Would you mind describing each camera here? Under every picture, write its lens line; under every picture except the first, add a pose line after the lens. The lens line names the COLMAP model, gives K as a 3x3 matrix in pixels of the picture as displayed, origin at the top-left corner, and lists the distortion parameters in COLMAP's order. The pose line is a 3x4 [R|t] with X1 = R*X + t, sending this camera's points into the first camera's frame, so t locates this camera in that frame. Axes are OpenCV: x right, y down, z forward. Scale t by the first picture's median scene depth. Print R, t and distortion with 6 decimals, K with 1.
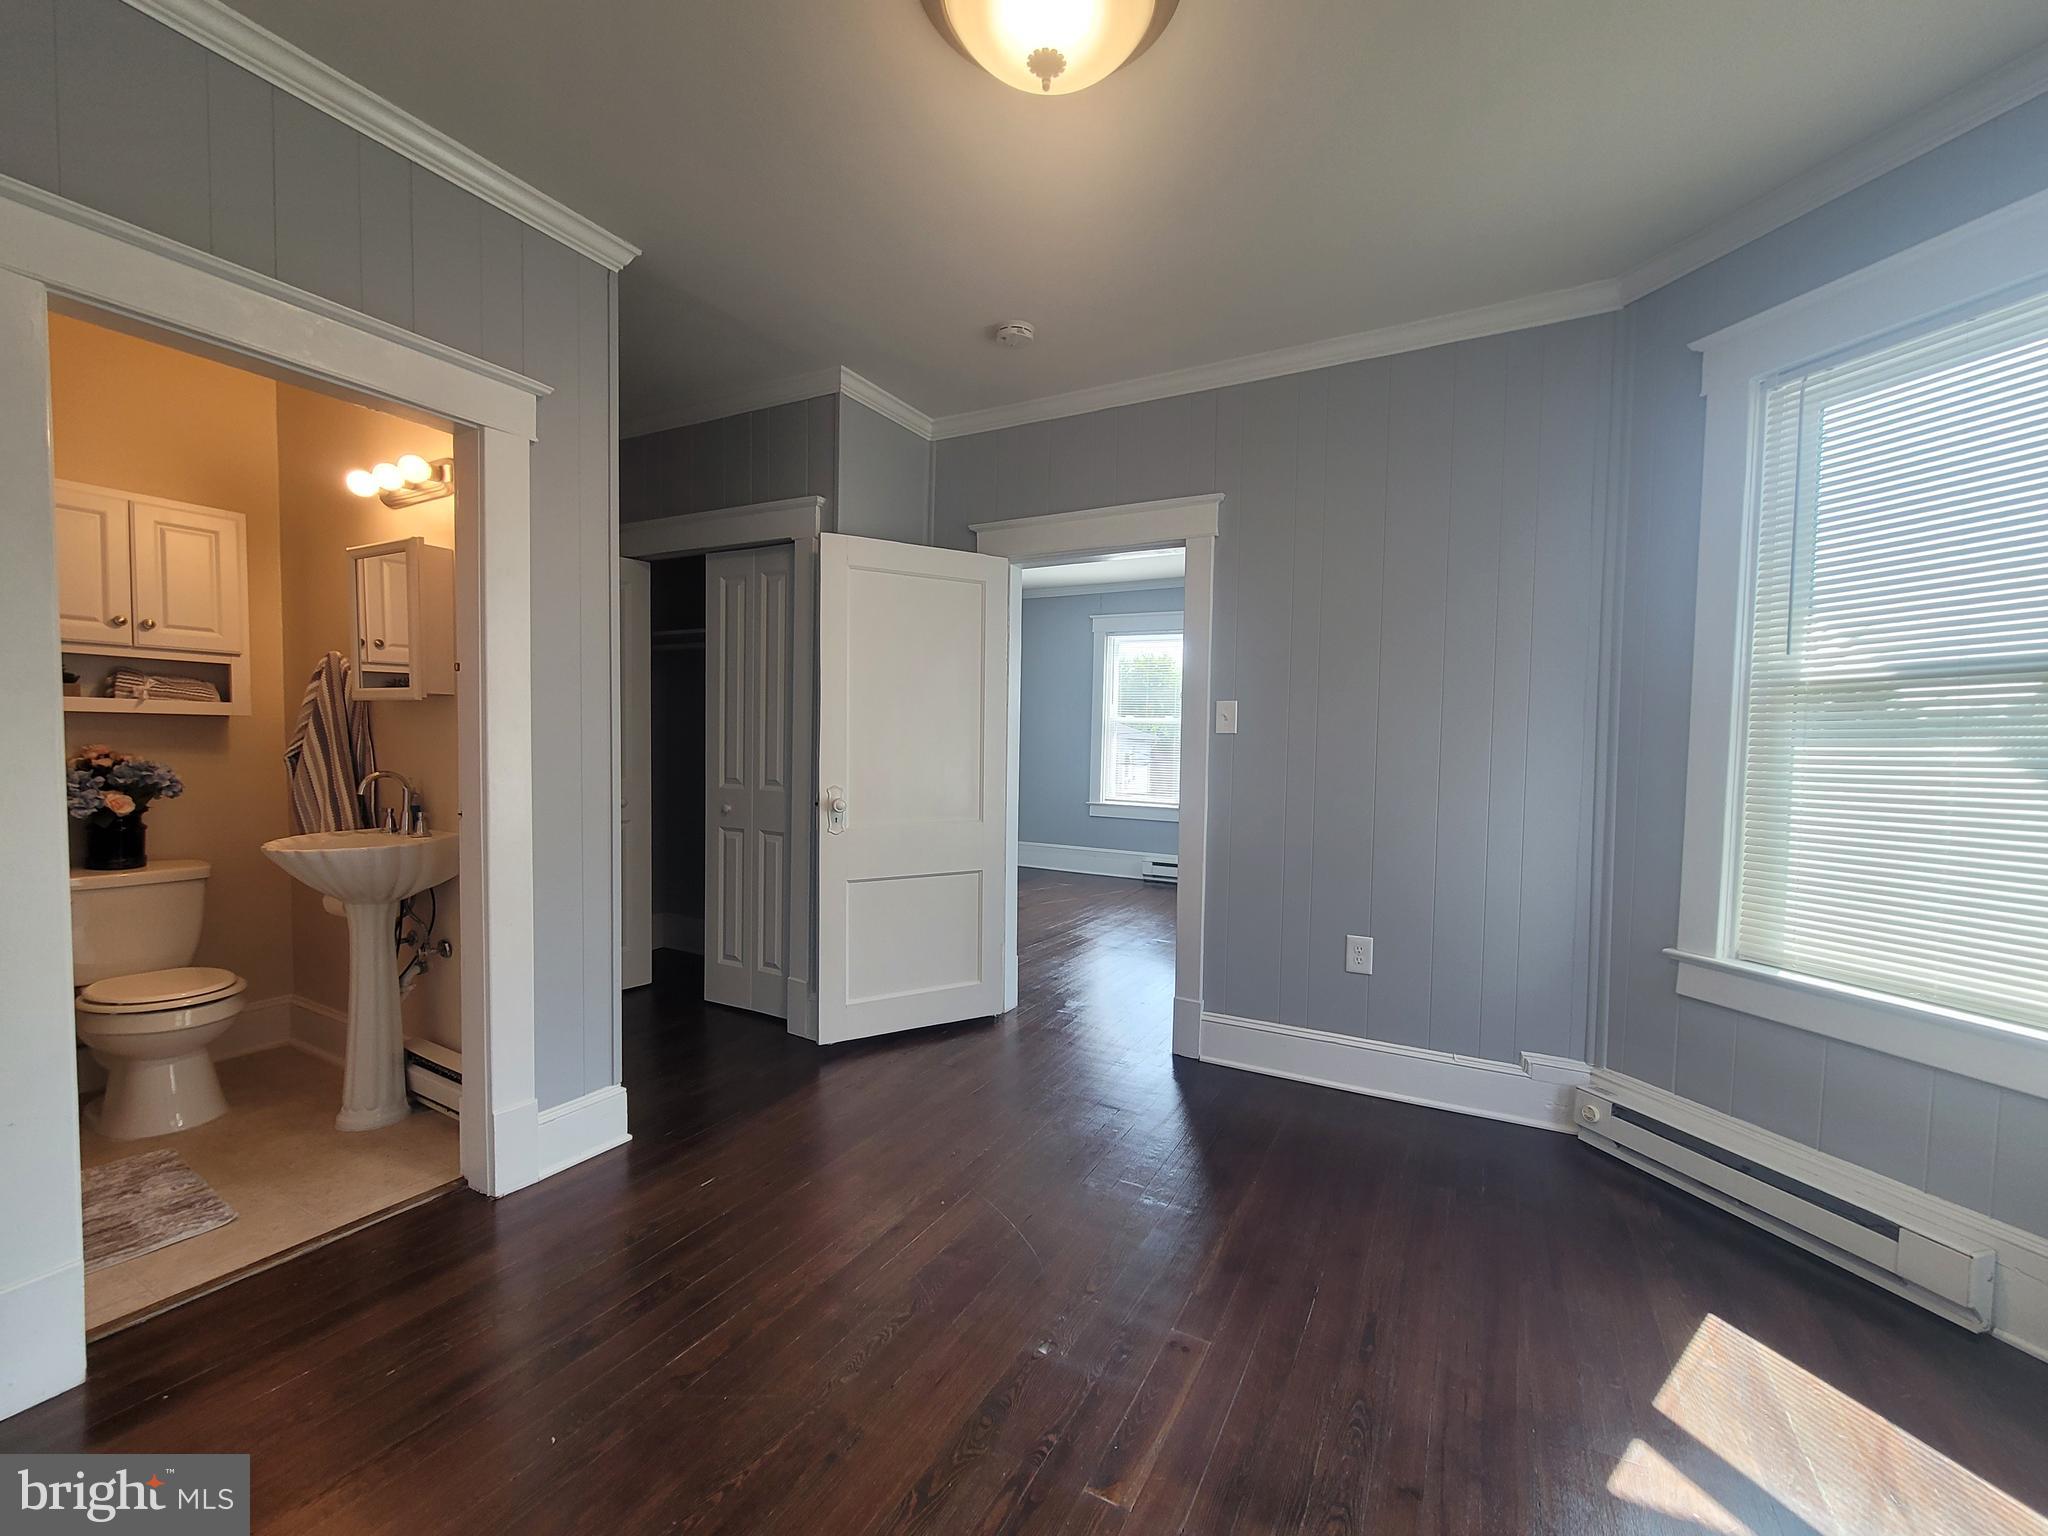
lens RADIAL K [[835.2, 0, 1039.2], [0, 835.2, 780.7], [0, 0, 1]] dist [-0.000388, -0.000130]
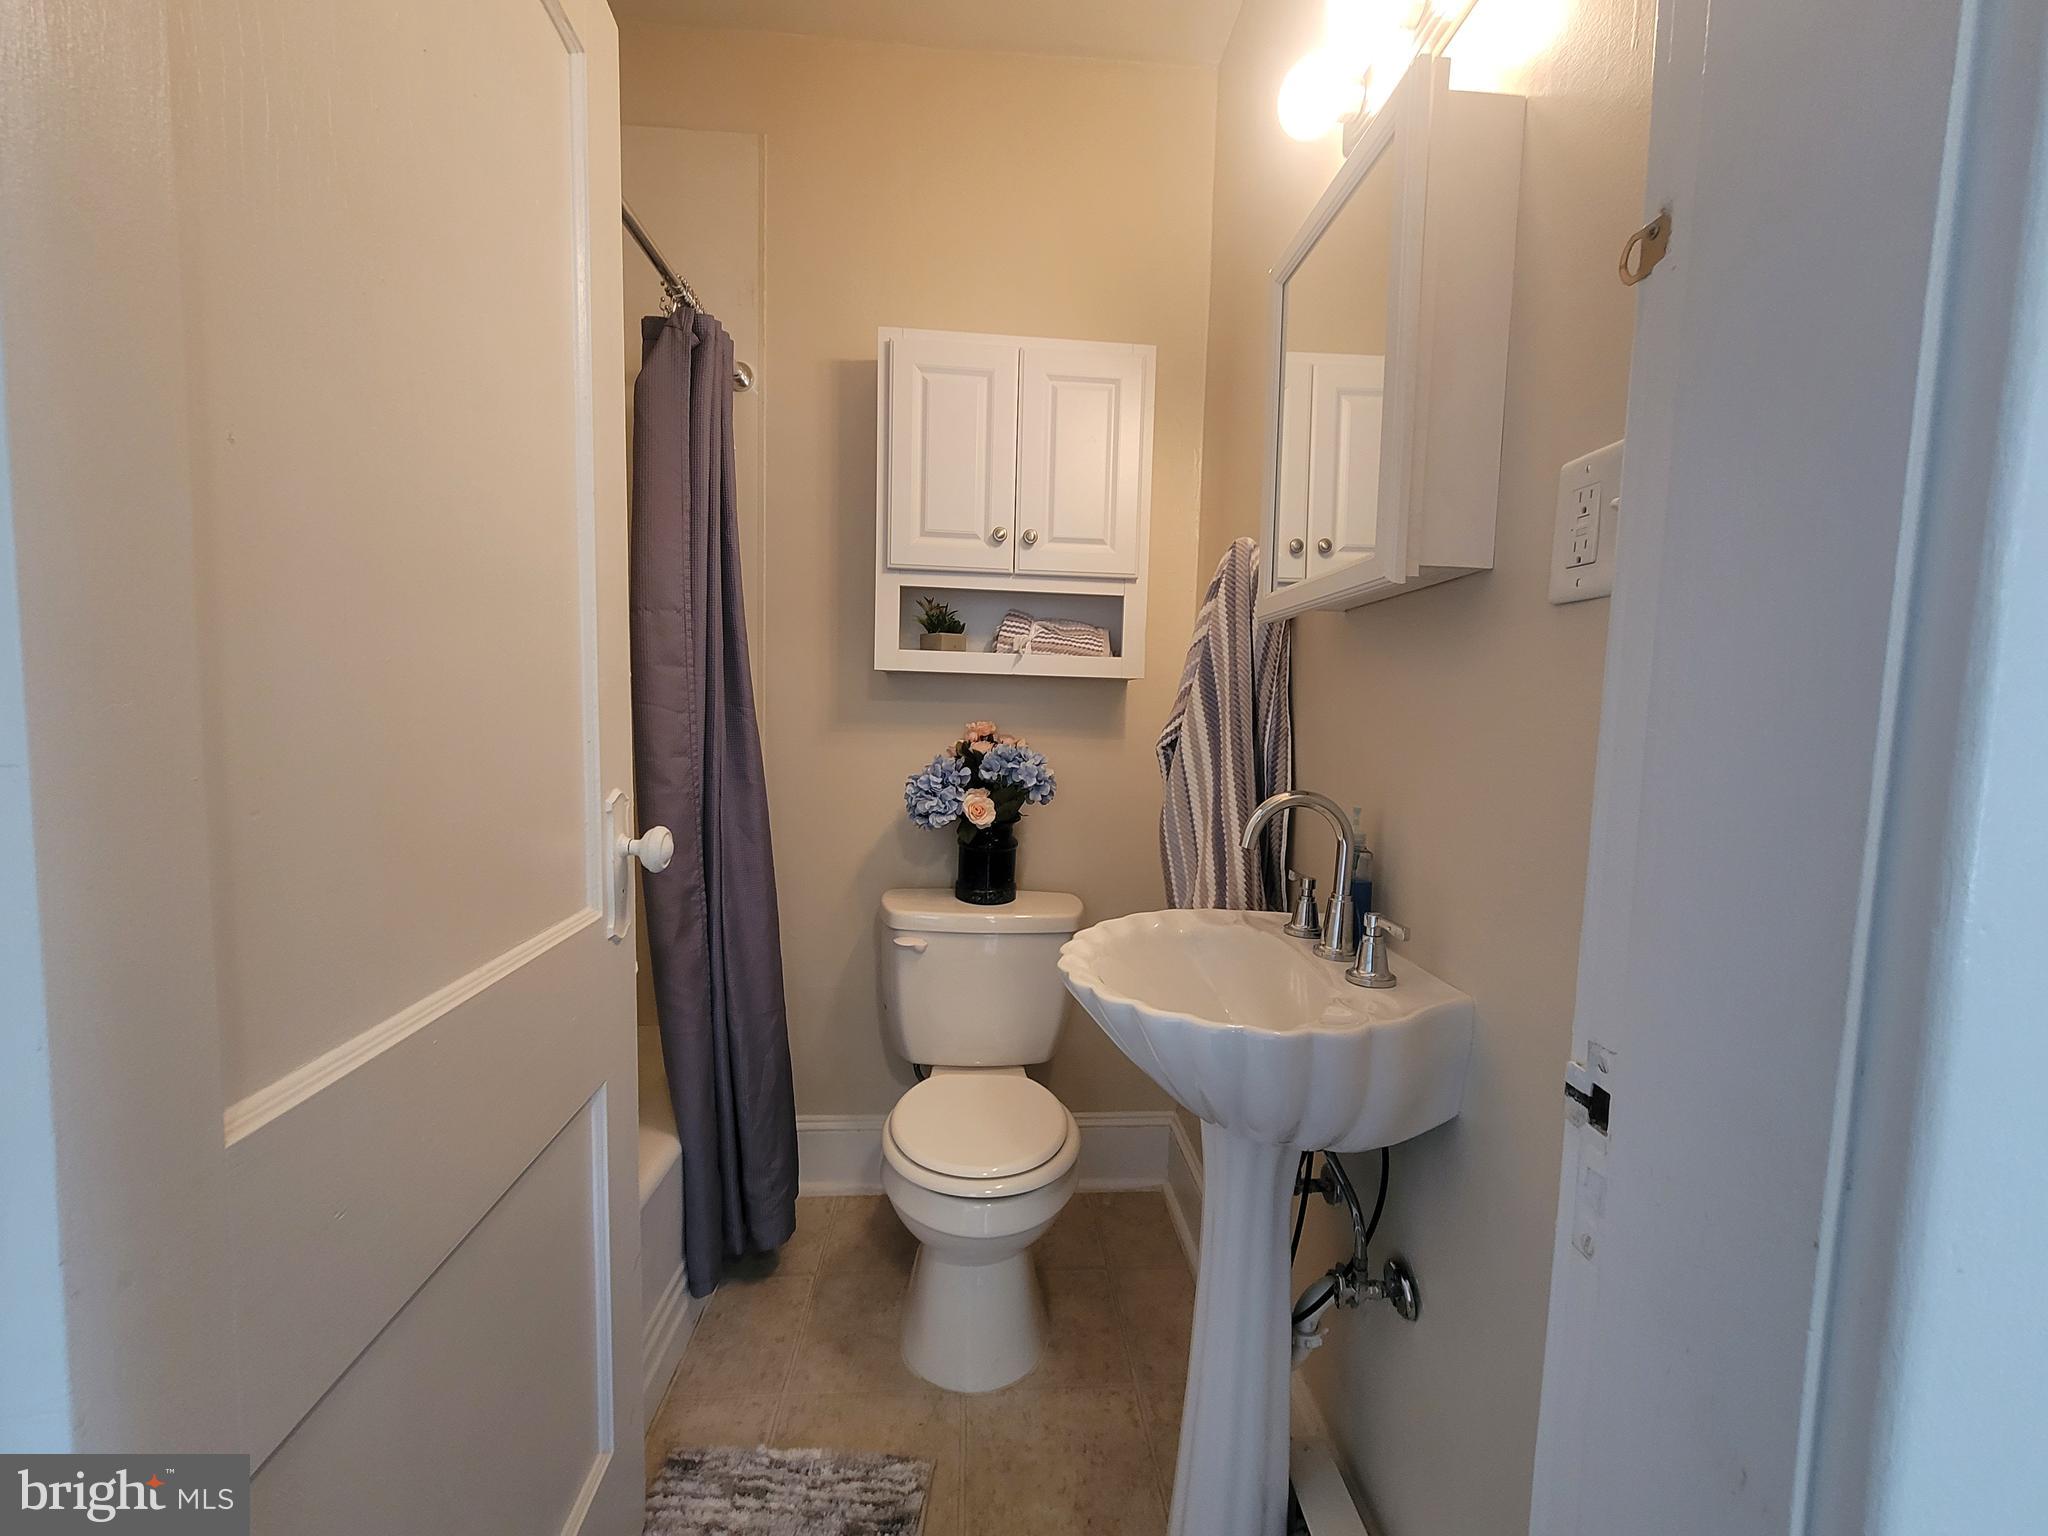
lens RADIAL K [[853.1, 0, 1033.6], [0, 853.1, 778.8], [0, 0, 1]] dist [-0.000468, -0.000078]
pose [[0.534122, 0.064084, -0.842975, -0.481495], [-0.058824, 0.997523, 0.038561, -0.024610], [0.843358, 0.028991, 0.536569, 0.636225]]
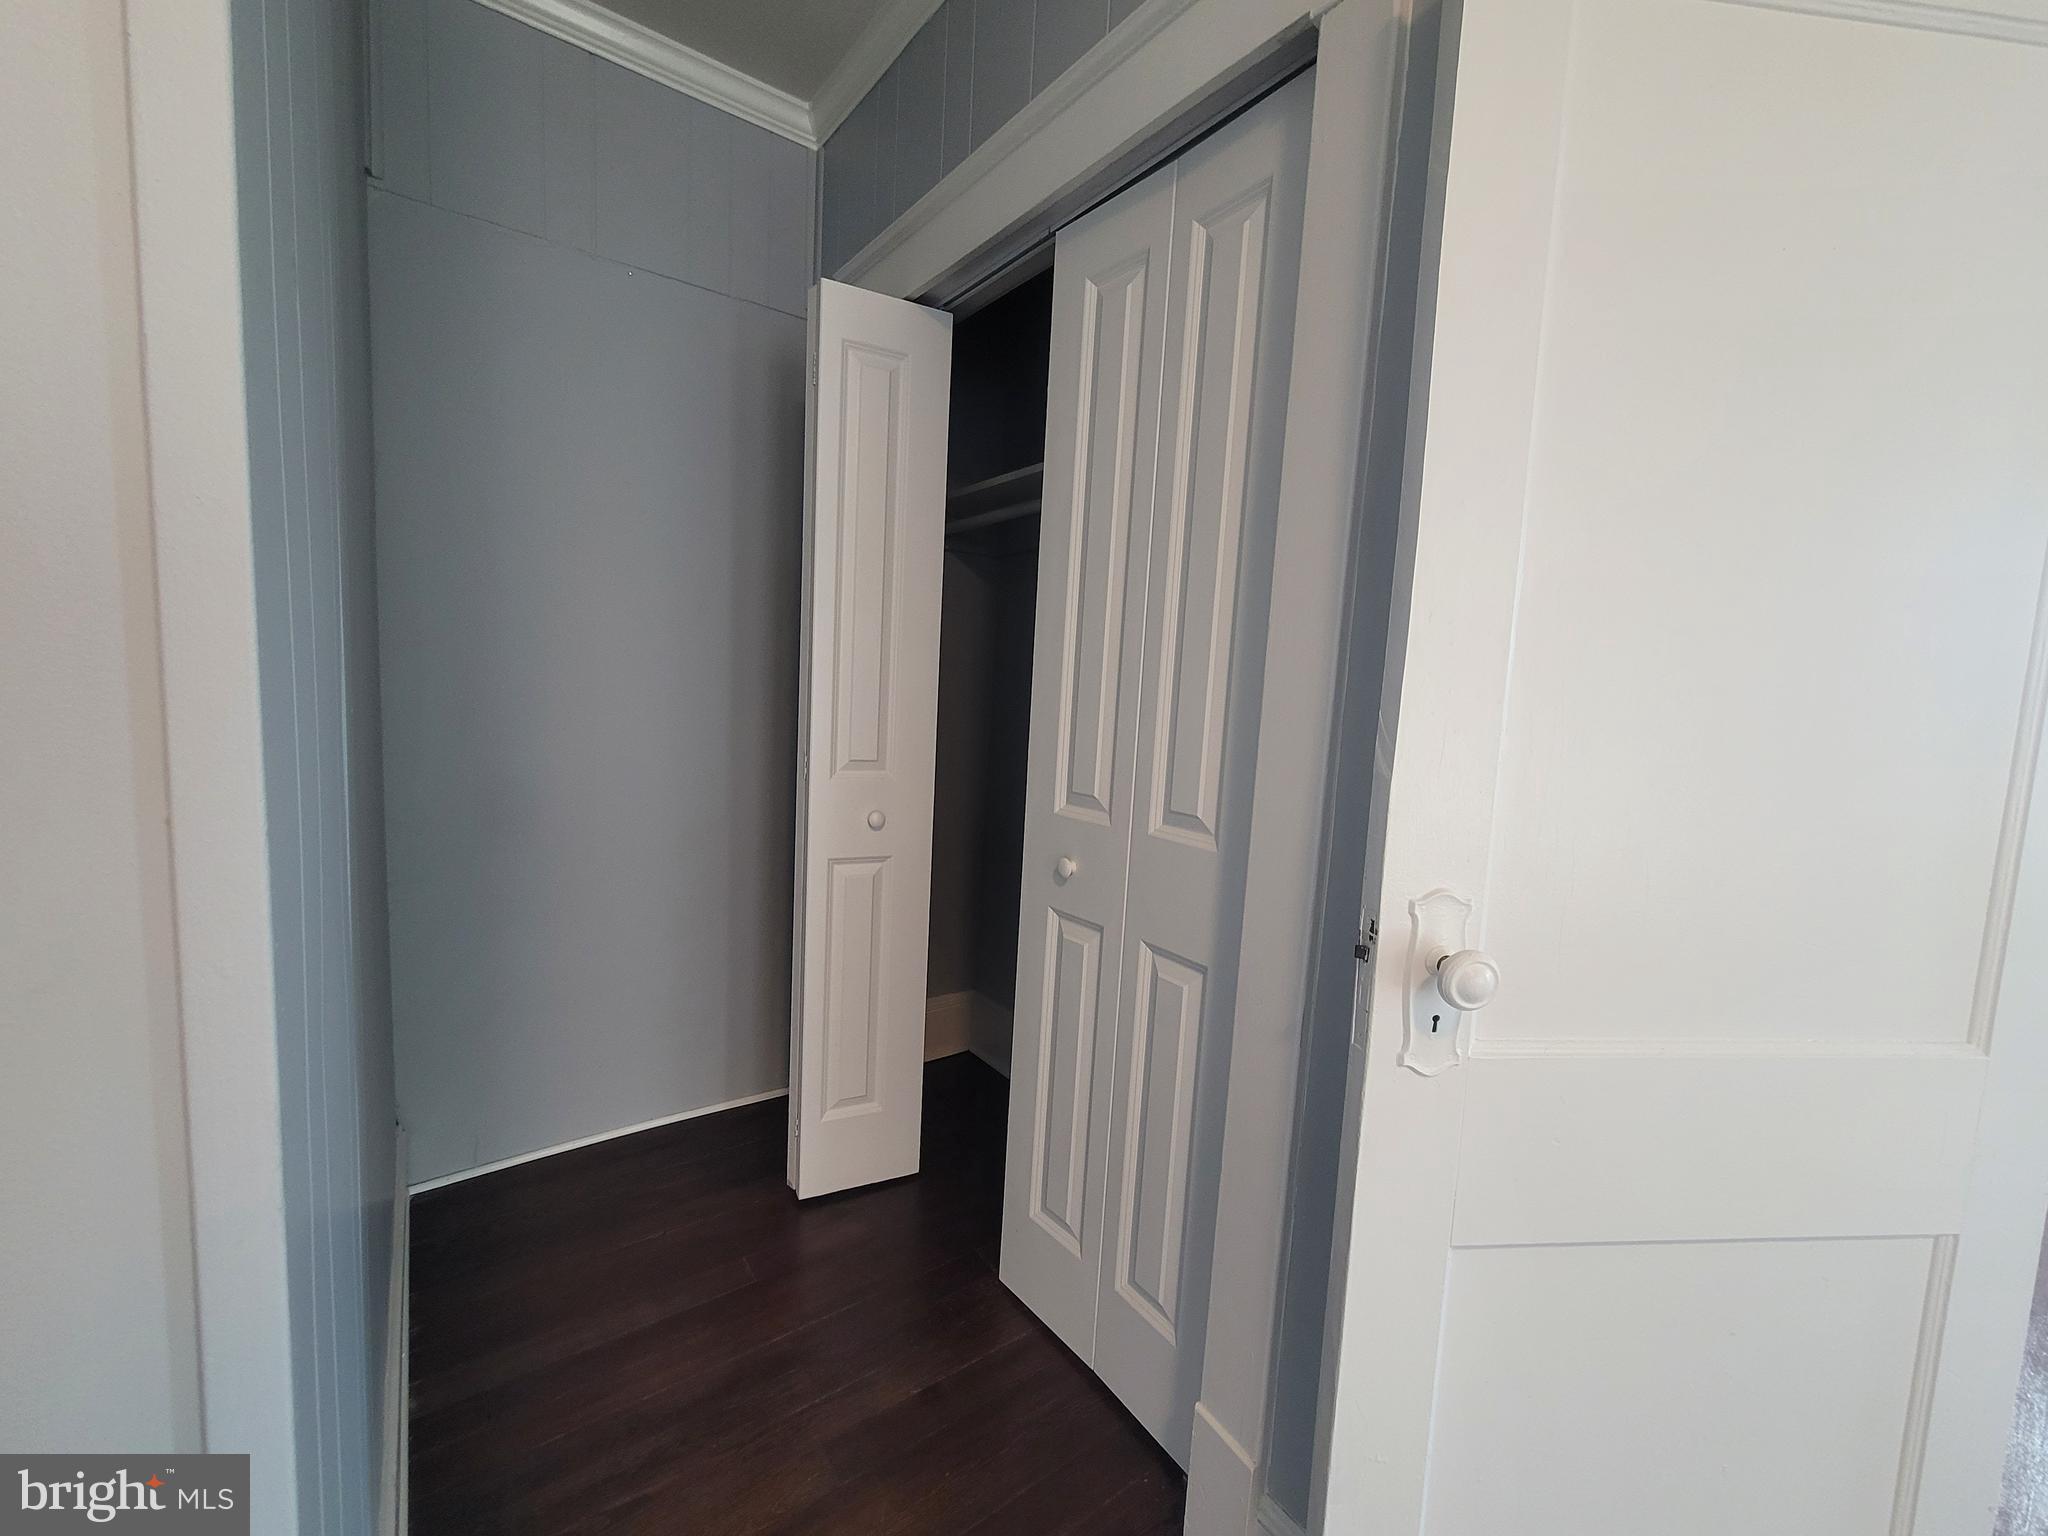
lens RADIAL K [[835.2, 0, 1039.2], [0, 835.2, 780.7], [0, 0, 1]] dist [-0.000388, -0.000130]
pose [[0.906354, 0.073809, -0.416022, -0.290685], [-0.054633, 0.996831, 0.057829, -0.041113], [0.418972, -0.029685, 0.907514, 0.825452]]
